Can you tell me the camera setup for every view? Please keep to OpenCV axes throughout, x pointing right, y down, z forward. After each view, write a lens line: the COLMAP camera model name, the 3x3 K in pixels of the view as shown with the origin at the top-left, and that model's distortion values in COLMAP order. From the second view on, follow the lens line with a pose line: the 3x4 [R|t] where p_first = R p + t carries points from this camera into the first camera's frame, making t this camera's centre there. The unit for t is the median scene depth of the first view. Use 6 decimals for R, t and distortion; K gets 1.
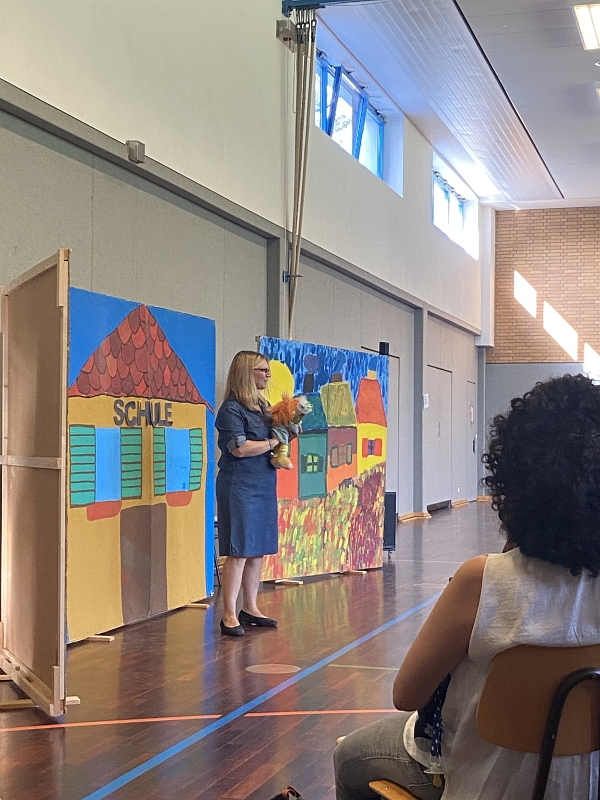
lens RADIAL K [[1357.0, 0, 300.0], [0, 1357.0, 400.0], [0, 0, 1]] dist [0.130641, 0.006402]
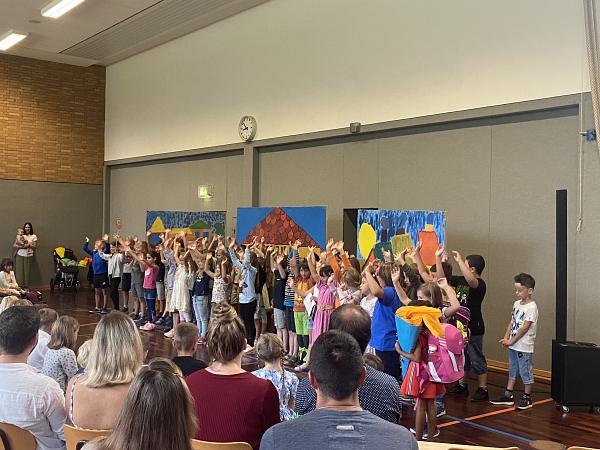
lens RADIAL K [[696.3, 0, 300.0], [0, 696.3, 225.0], [0, 0, 1]] dist [-0.005556, 0.000471]
pose [[-0.584756, -0.018844, -0.810990, 0.723884], [-0.000713, 0.999742, -0.022715, -0.006452], [0.811209, -0.012704, -0.584618, 1.412375]]
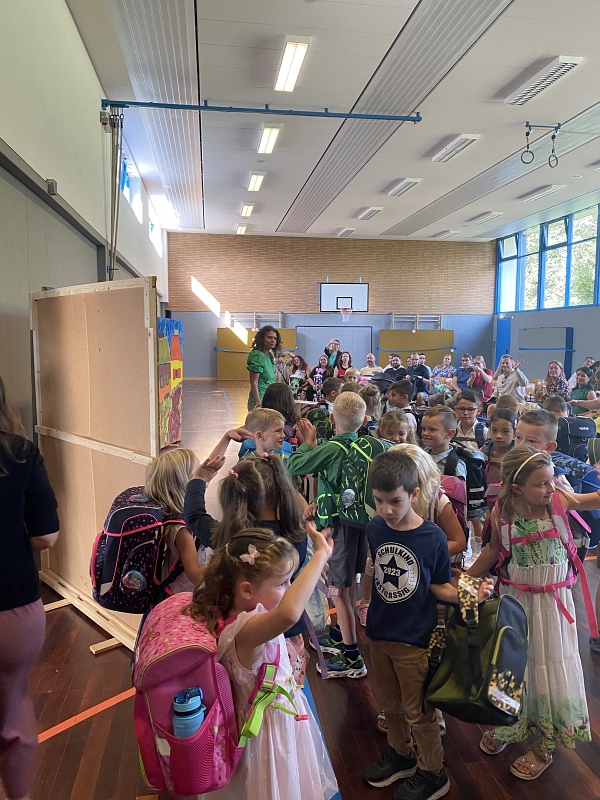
lens RADIAL K [[619.4, 0, 300.0], [0, 619.4, 400.0], [0, 0, 1]] dist [-0.004794, -0.012931]
pose [[0.912983, -0.042373, 0.405792, -0.138883], [-0.010118, 0.991935, 0.126343, -0.036598], [-0.407873, -0.119455, 0.905191, 0.234876]]
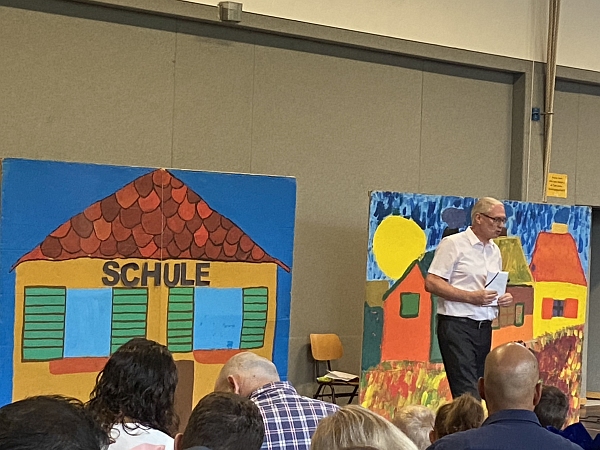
lens RADIAL K [[1573.7, 0, 300.0], [0, 1573.7, 225.0], [0, 0, 1]] dist [0.098801, 0.788994]
pose [[0.880488, 0.014789, -0.473838, 0.438427], [-0.010809, 0.999880, 0.011122, -0.033289], [0.473945, -0.004671, 0.880542, -0.009531]]
